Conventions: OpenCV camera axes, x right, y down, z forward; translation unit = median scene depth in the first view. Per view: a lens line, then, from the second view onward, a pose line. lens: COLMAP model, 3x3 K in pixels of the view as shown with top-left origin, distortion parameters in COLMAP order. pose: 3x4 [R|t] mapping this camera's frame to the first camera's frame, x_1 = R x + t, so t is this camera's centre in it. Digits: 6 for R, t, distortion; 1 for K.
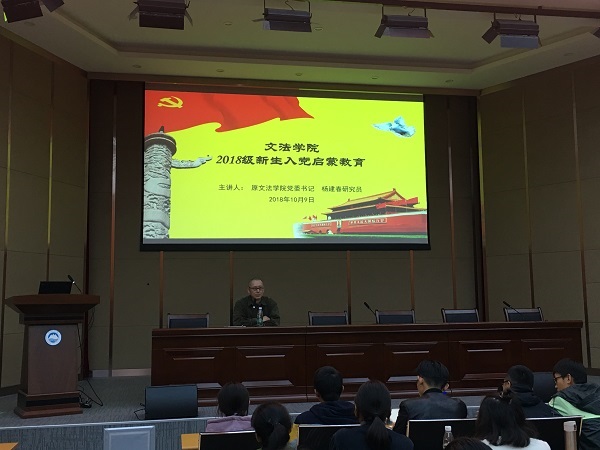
lens RADIAL K [[682.0, 0, 299.6], [0, 682.0, 226.8], [0, 0, 1]] dist [0.007760, 0.000000]
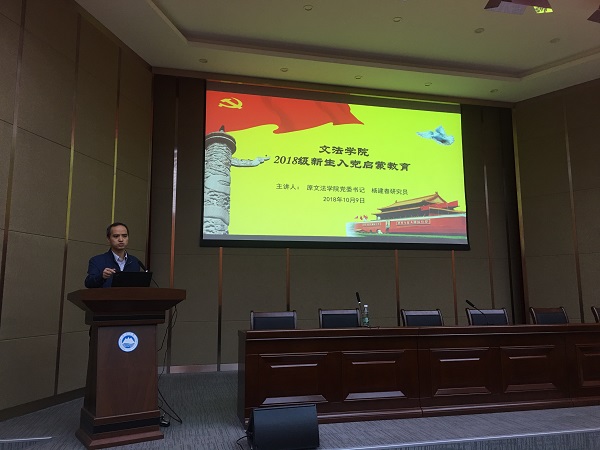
lens RADIAL K [[506.6, 0, 304.4], [0, 506.6, 222.6], [0, 0, 1]] dist [0.019846, -0.003134]
pose [[0.998748, 0.014852, 0.047763, -0.110881], [-0.013121, 0.999253, -0.036344, 0.024280], [-0.048267, 0.035671, 0.998197, 0.232212]]
